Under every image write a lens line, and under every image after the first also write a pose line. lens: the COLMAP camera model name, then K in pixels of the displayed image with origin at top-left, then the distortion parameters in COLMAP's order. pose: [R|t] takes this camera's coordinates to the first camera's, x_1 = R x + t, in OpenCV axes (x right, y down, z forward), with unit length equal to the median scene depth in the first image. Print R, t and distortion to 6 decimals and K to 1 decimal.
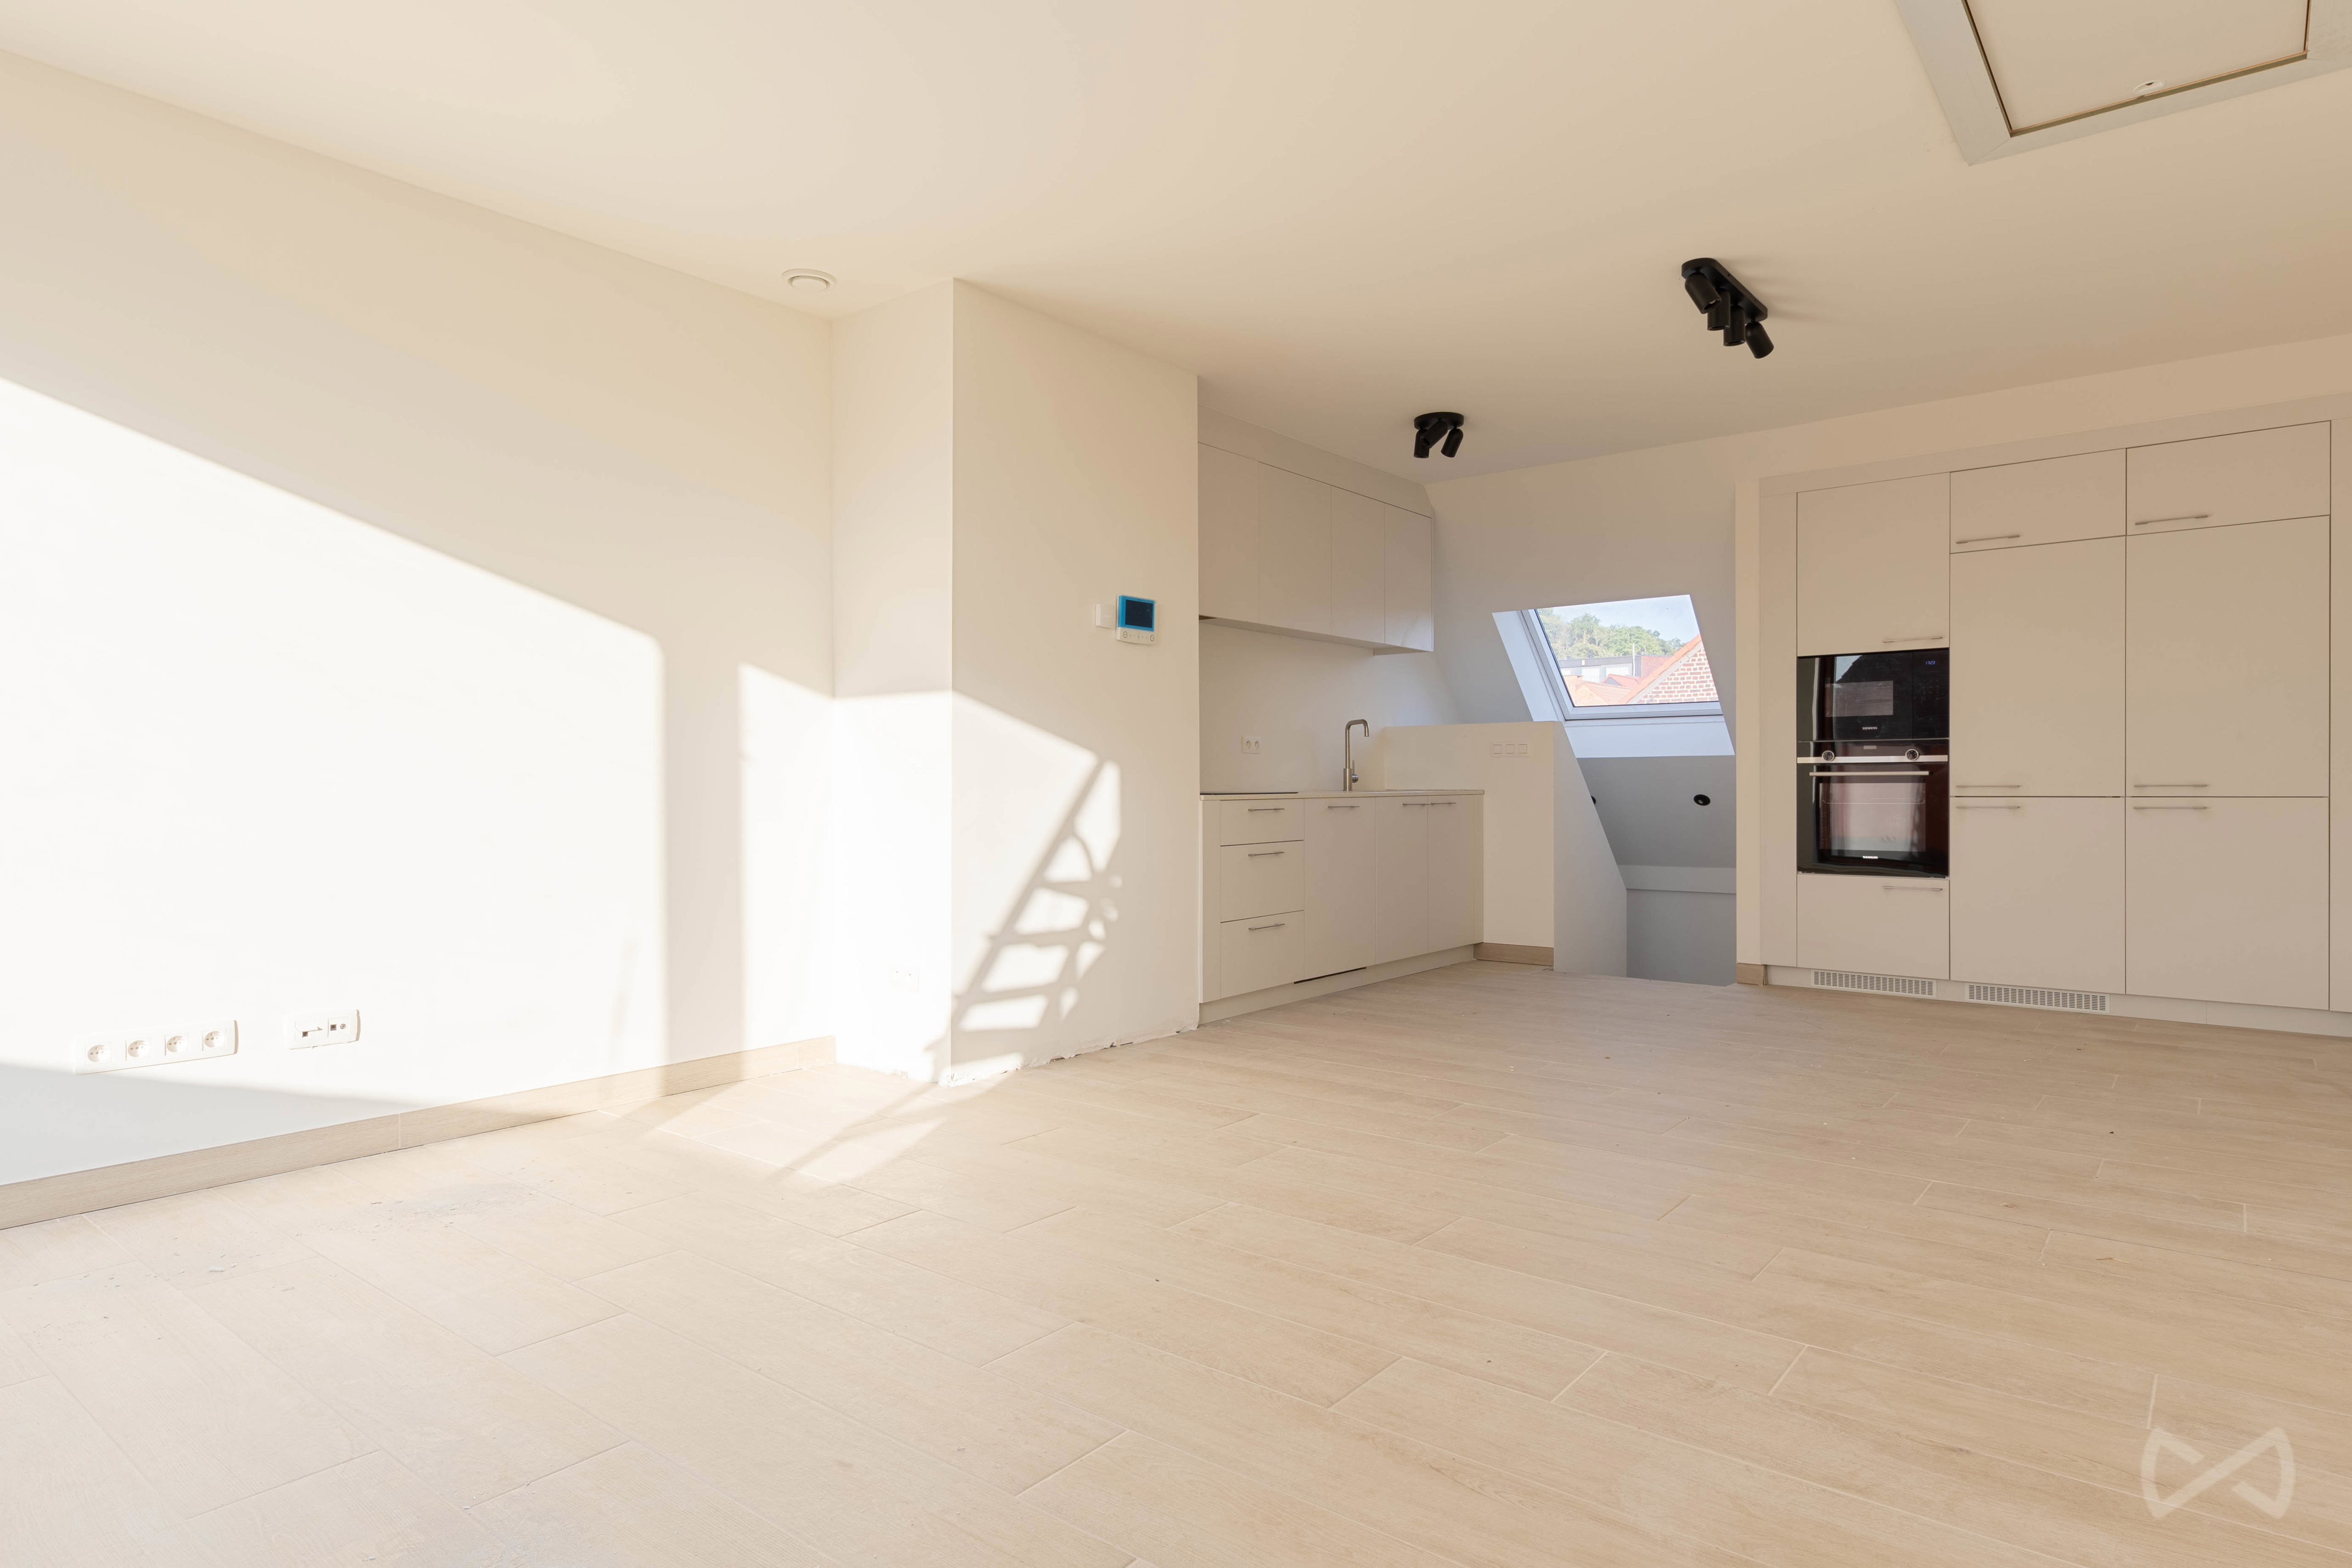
lens RADIAL K [[1308.1, 0, 1178.2], [0, 1308.1, 792.4], [0, 0, 1]] dist [0.005826, 0.001602]
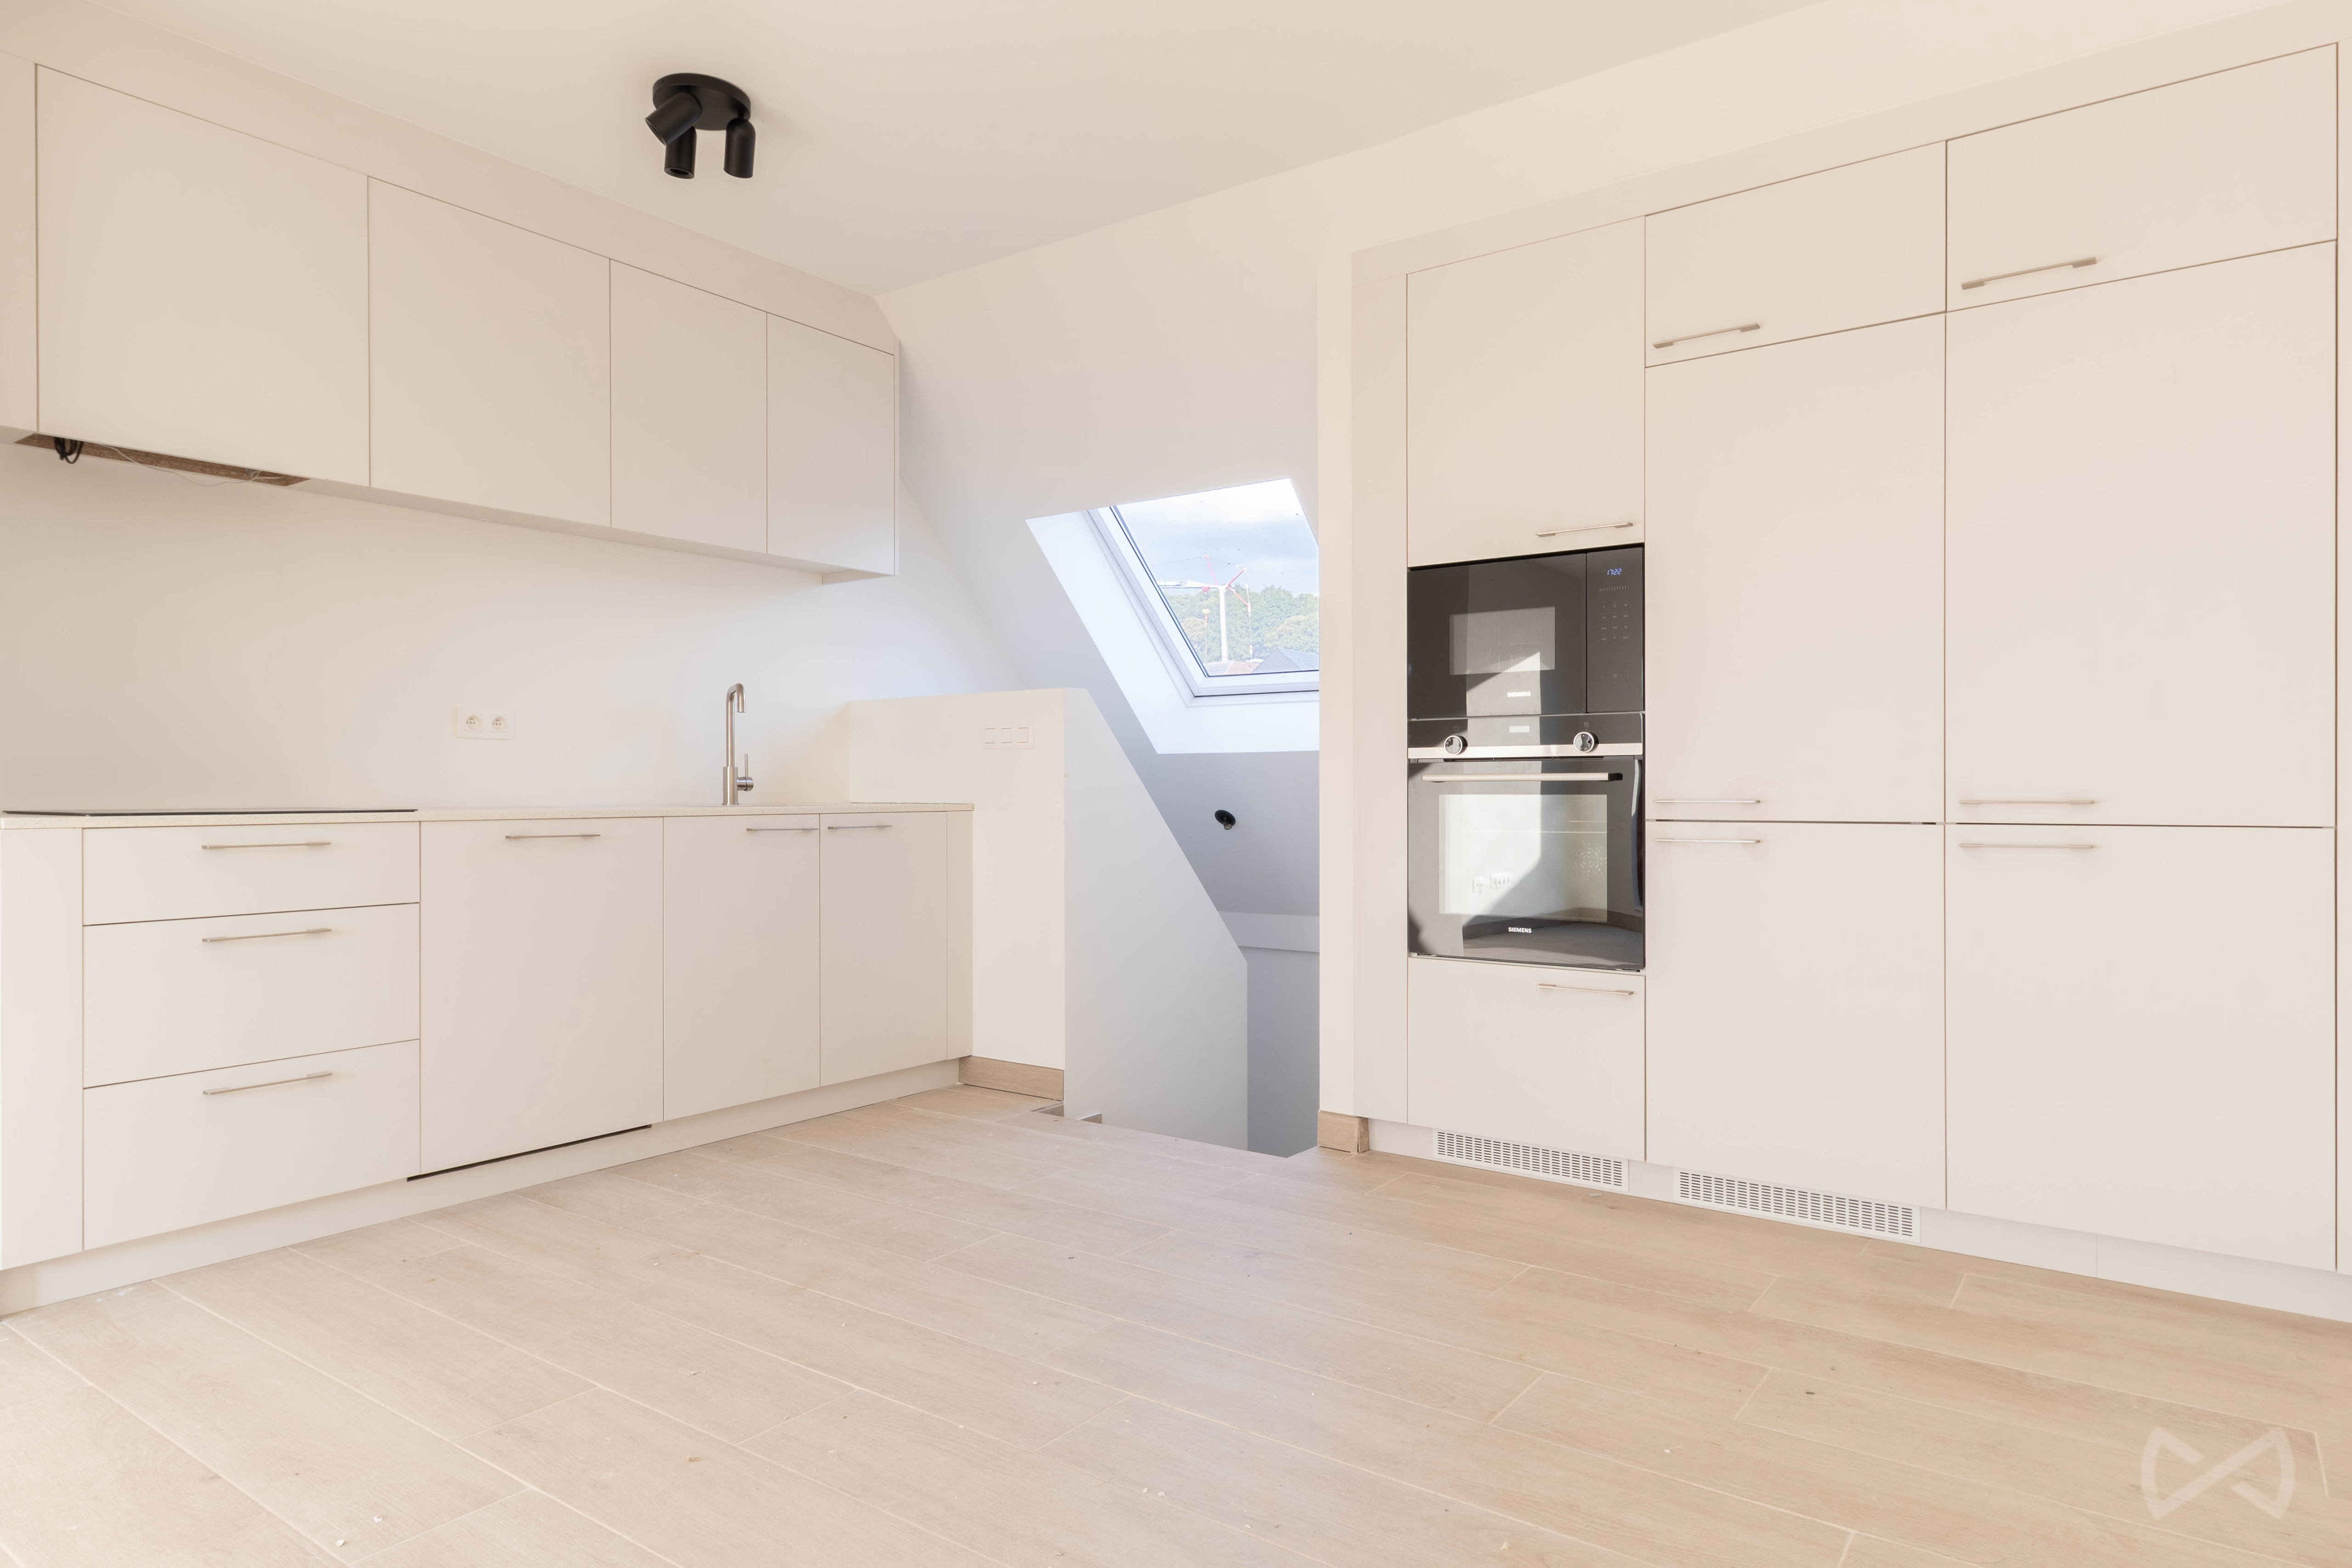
lens RADIAL K [[1378.3, 0, 1185.5], [0, 1378.3, 792.5], [0, 0, 1]] dist [-0.002647, 0.015824]
pose [[0.998610, 0.002703, 0.052647, 0.360278], [-0.002406, 0.999981, -0.005697, -0.004472], [-0.052662, 0.005563, 0.998597, 0.433912]]
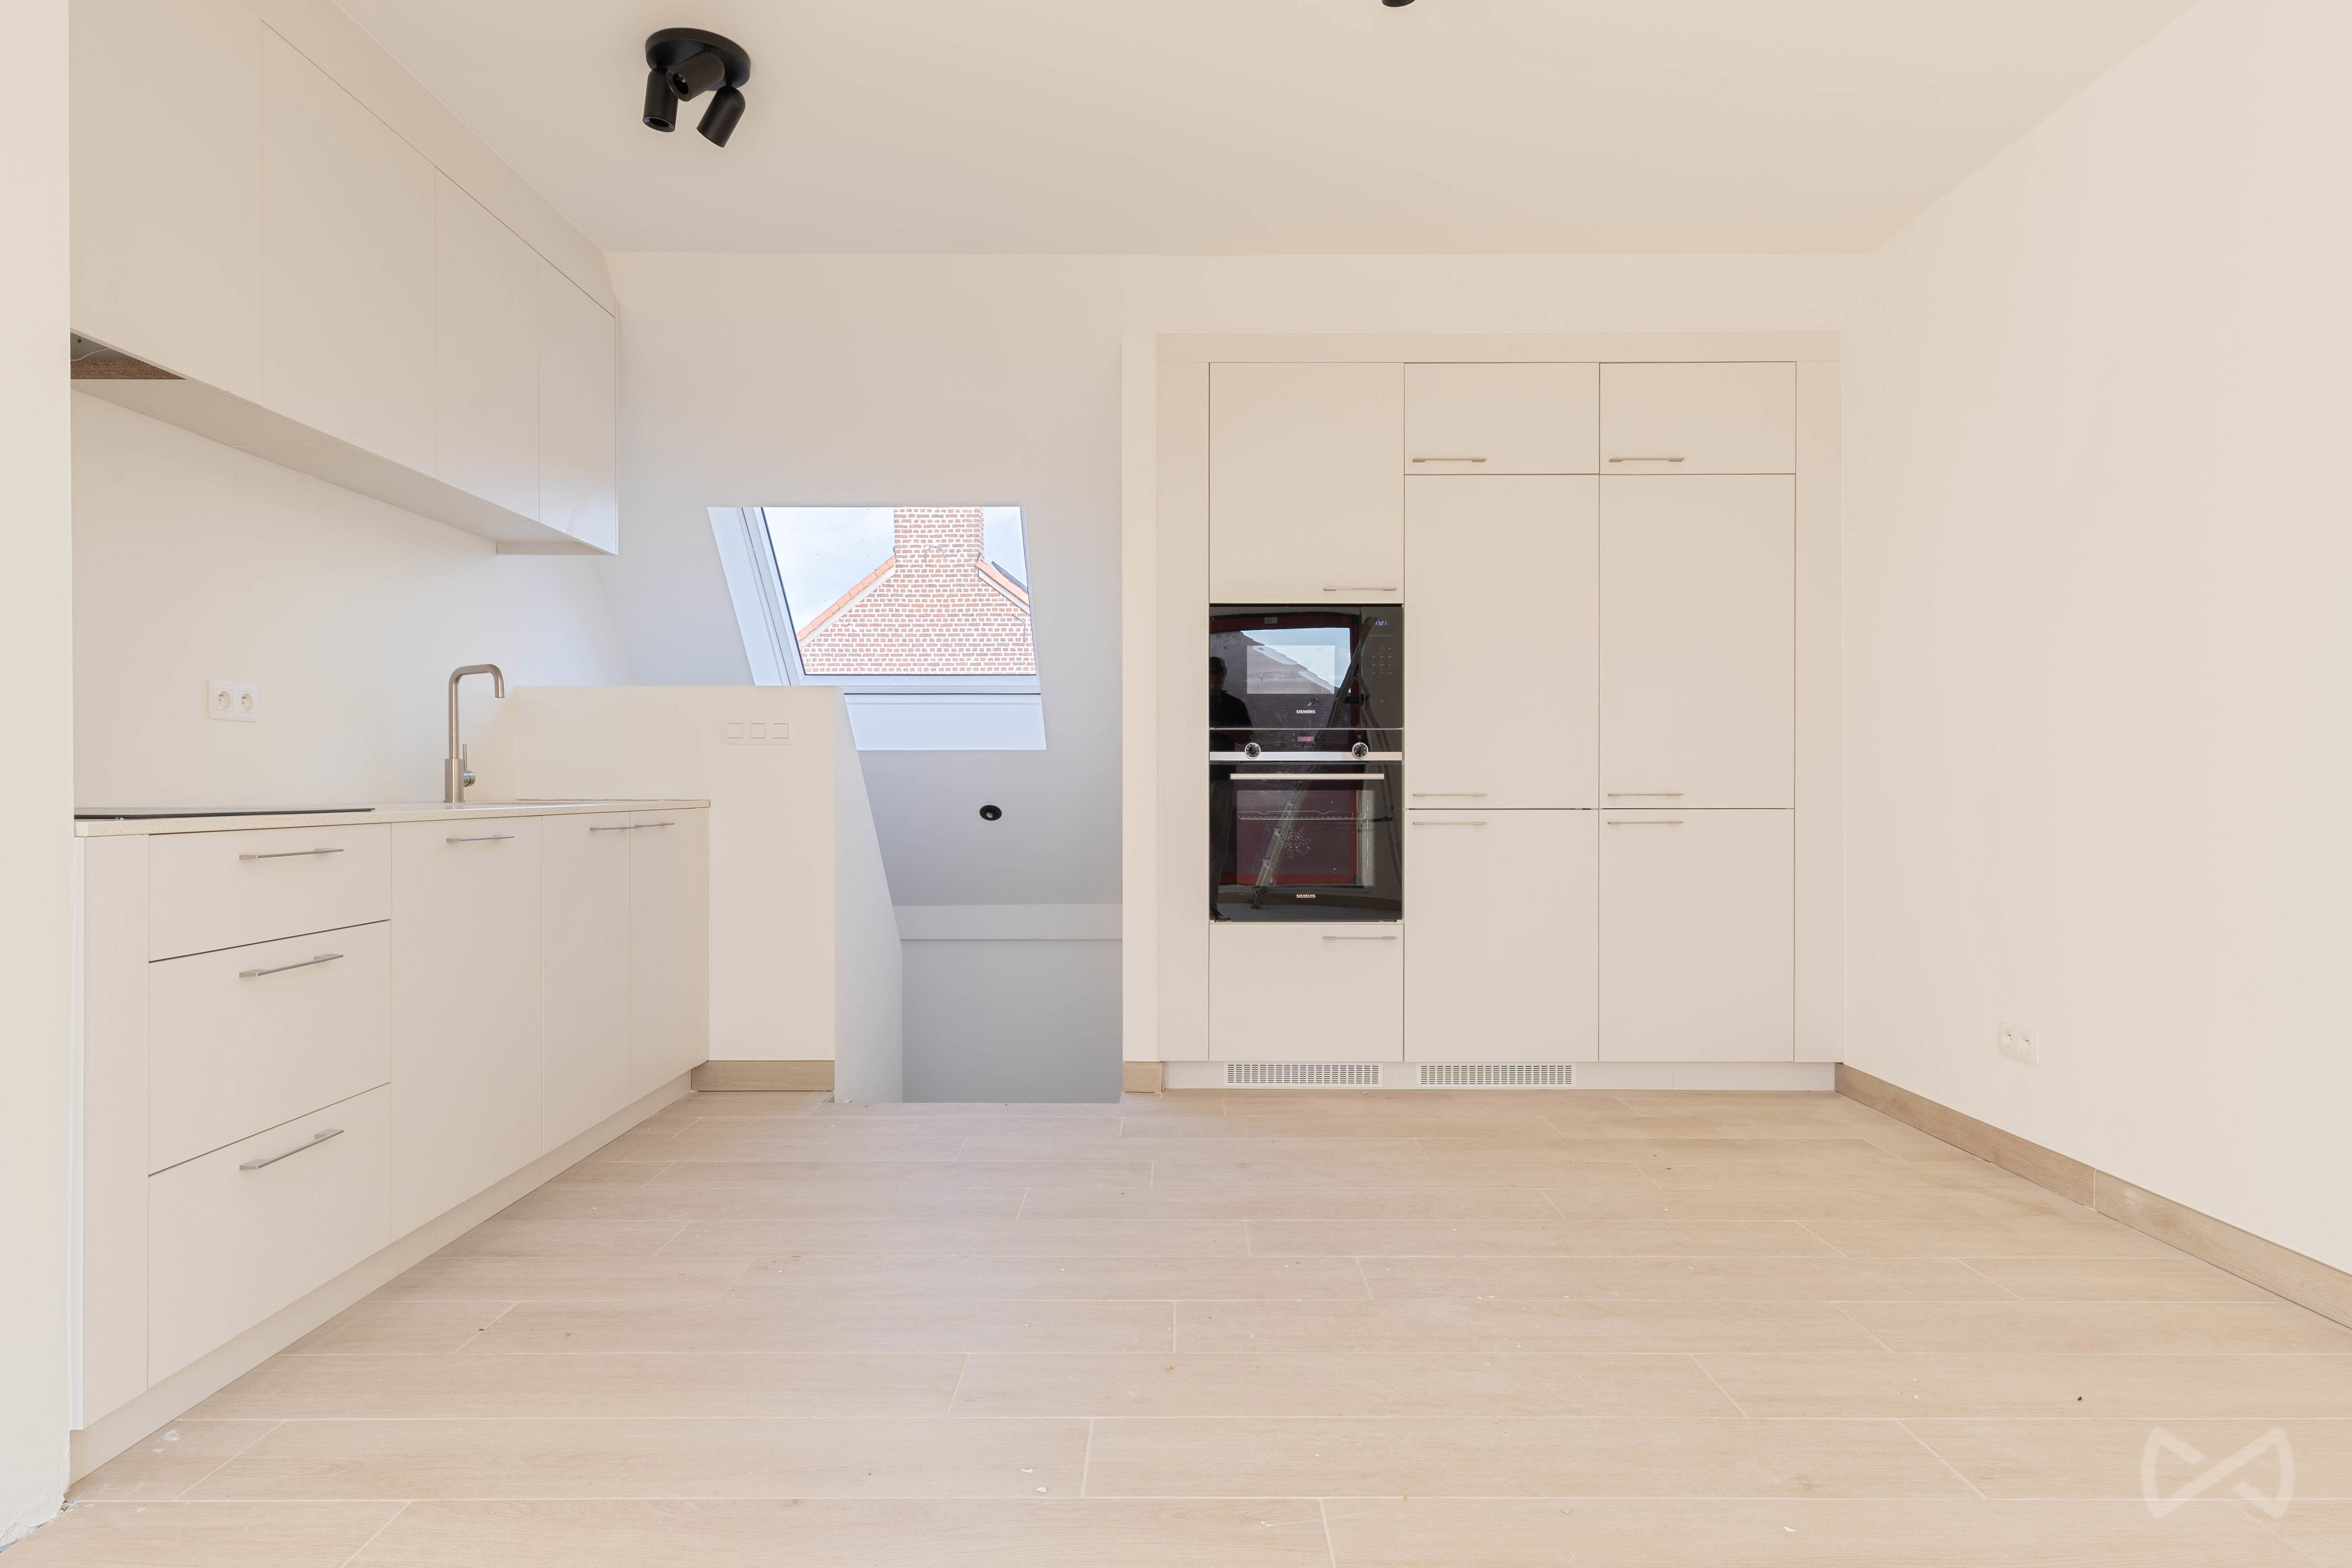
lens RADIAL K [[1365.0, 0, 1173.8], [0, 1365.0, 790.4], [0, 0, 1]] dist [-0.003484, 0.013621]
pose [[0.776764, 0.002354, 0.629787, 0.013077], [0.001194, 0.999986, -0.005211, -0.003368], [-0.629790, 0.004800, 0.776750, 0.479038]]
